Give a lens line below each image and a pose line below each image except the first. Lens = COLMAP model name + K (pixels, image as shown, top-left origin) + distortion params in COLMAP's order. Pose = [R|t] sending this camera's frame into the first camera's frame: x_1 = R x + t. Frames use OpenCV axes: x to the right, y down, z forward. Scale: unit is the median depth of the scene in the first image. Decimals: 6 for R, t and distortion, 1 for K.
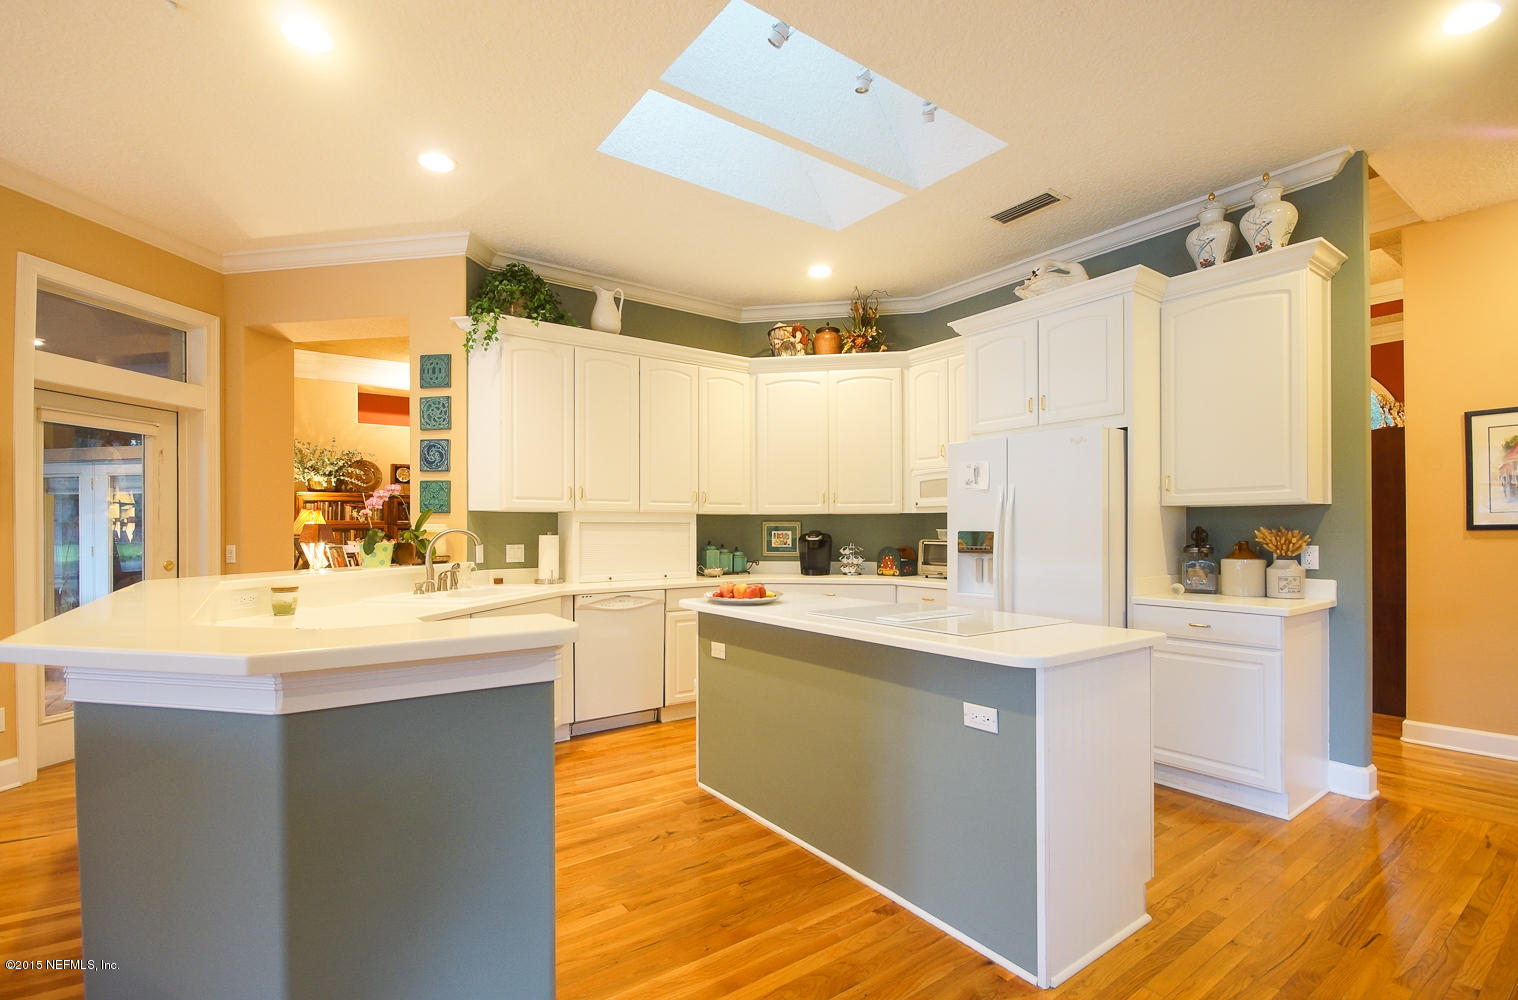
lens RADIAL K [[694.3, 0, 747.0], [0, 694.3, 534.7], [0, 0, 1]] dist [-0.005260, -0.000716]
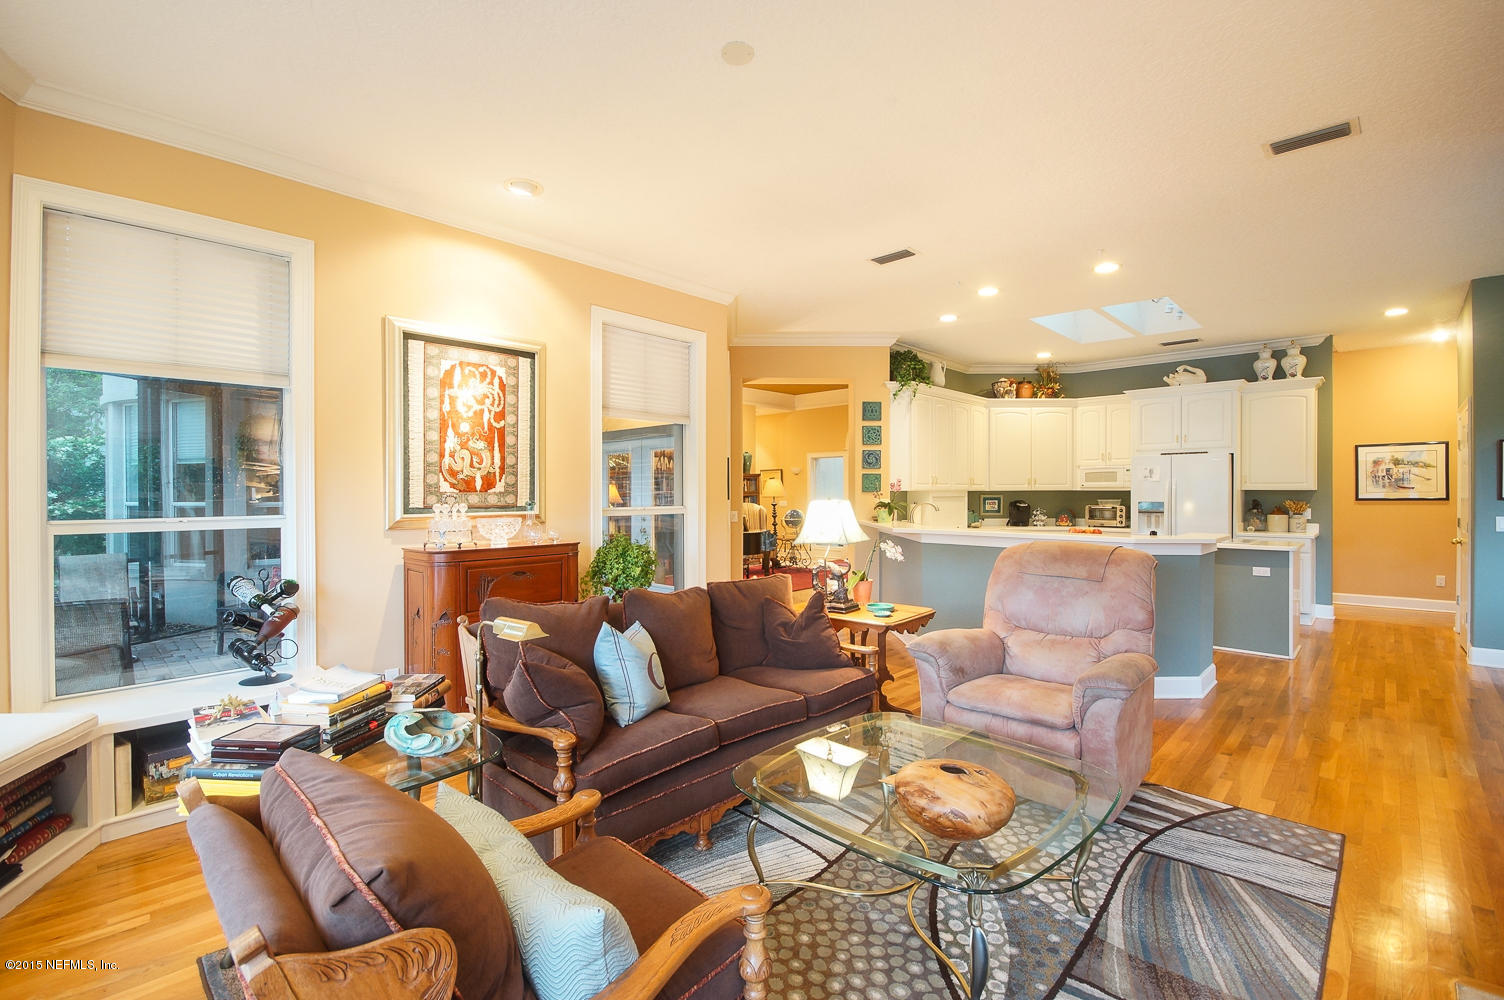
lens RADIAL K [[672.9, 0, 752.6], [0, 672.9, 495.4], [0, 0, 1]] dist [0.000677, 0.000202]
pose [[0.981882, -0.000597, 0.189494, -1.108993], [0.000861, 0.999999, -0.001313, -0.020575], [-0.189493, 0.001452, 0.981881, -0.645029]]
